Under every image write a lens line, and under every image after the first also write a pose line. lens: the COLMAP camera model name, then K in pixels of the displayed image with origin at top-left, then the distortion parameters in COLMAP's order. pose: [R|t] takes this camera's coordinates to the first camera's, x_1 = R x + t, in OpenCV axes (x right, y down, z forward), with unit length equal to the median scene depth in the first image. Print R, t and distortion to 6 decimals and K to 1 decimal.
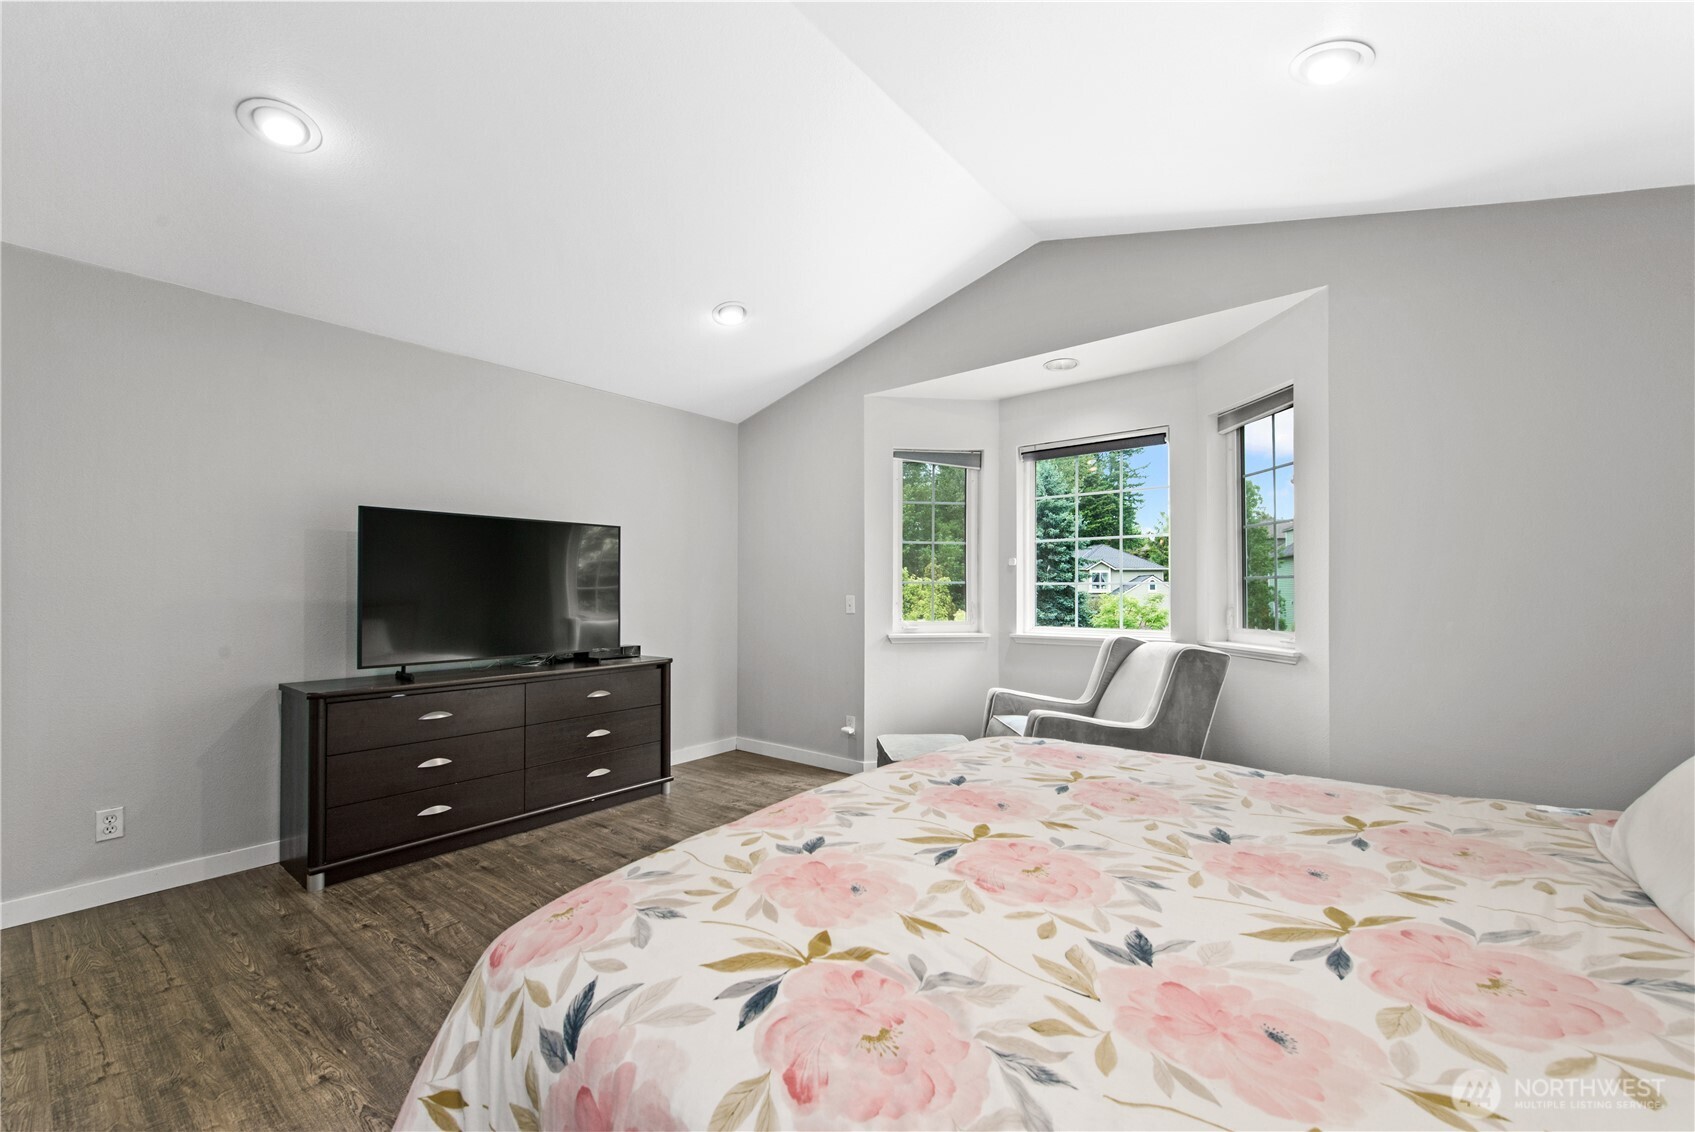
lens RADIAL K [[686.4, 0, 848.9], [0, 686.4, 596.1], [0, 0, 1]] dist [0.000578, 0.000012]
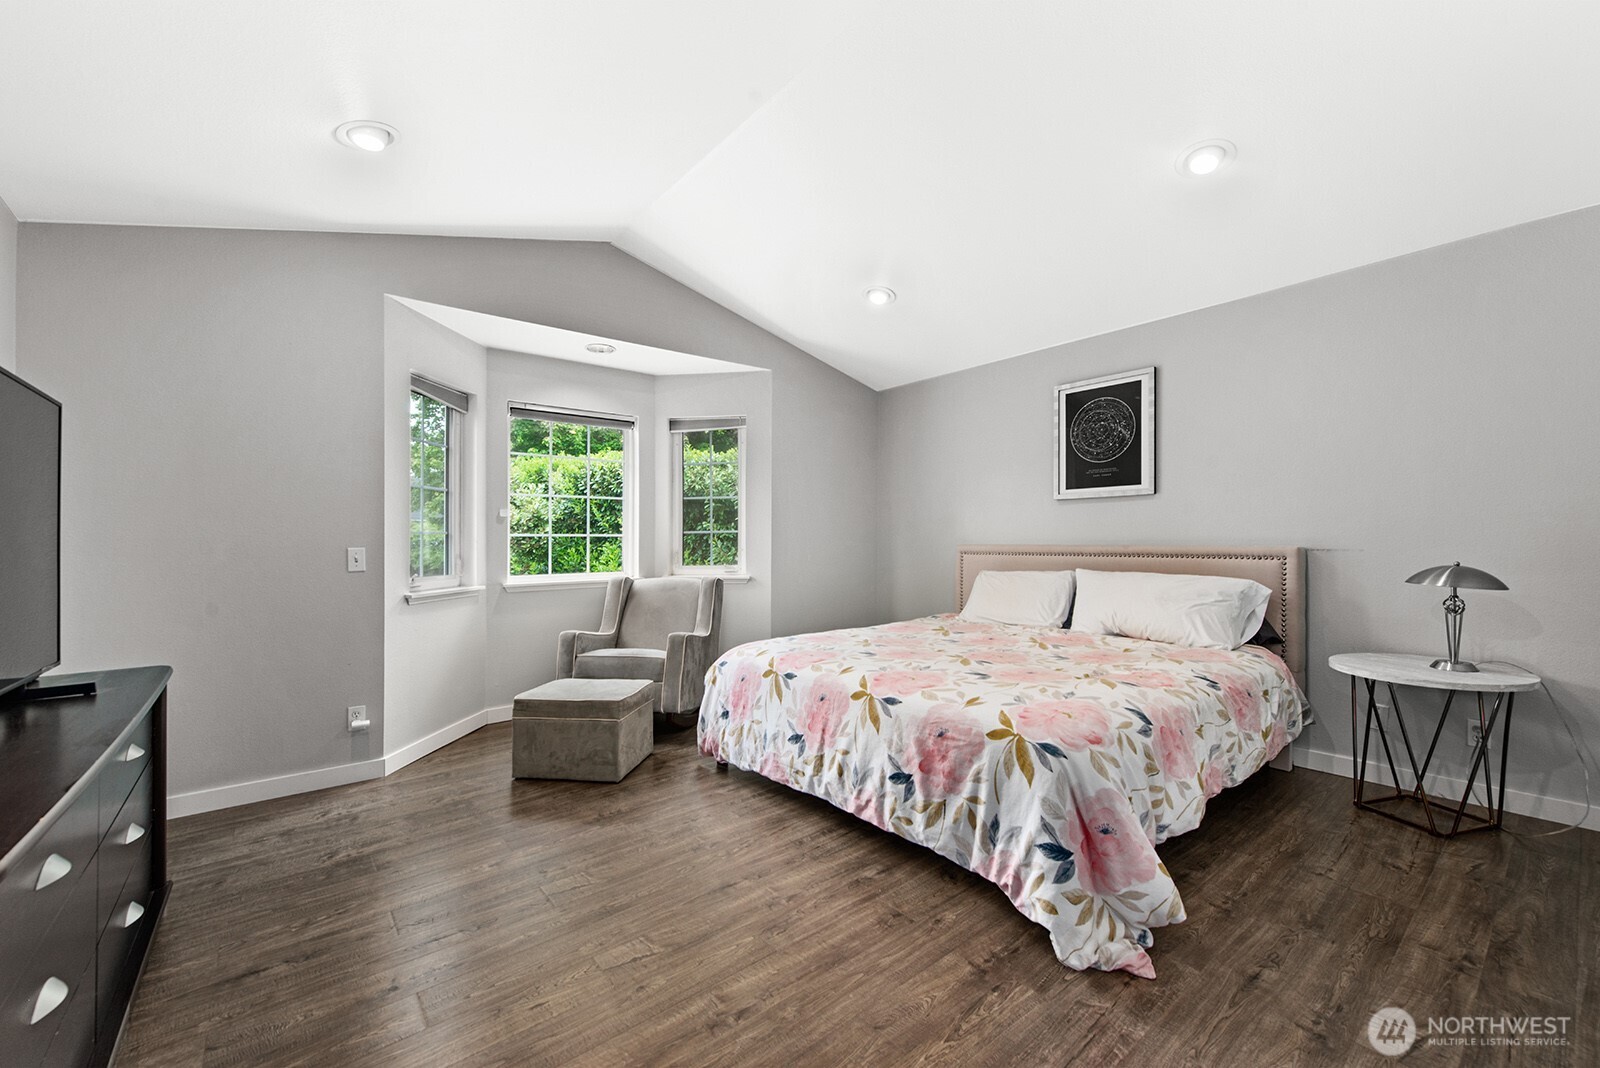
lens RADIAL K [[651.0, 0, 800.0], [0, 651.0, 534.0], [0, 0, 1]] dist [0.000371, 0.000005]
pose [[0.236854, 0.008824, 0.971505, -0.597560], [0.017461, 0.999759, -0.013338, 0.002585], [-0.971388, 0.020123, 0.236643, 0.355358]]
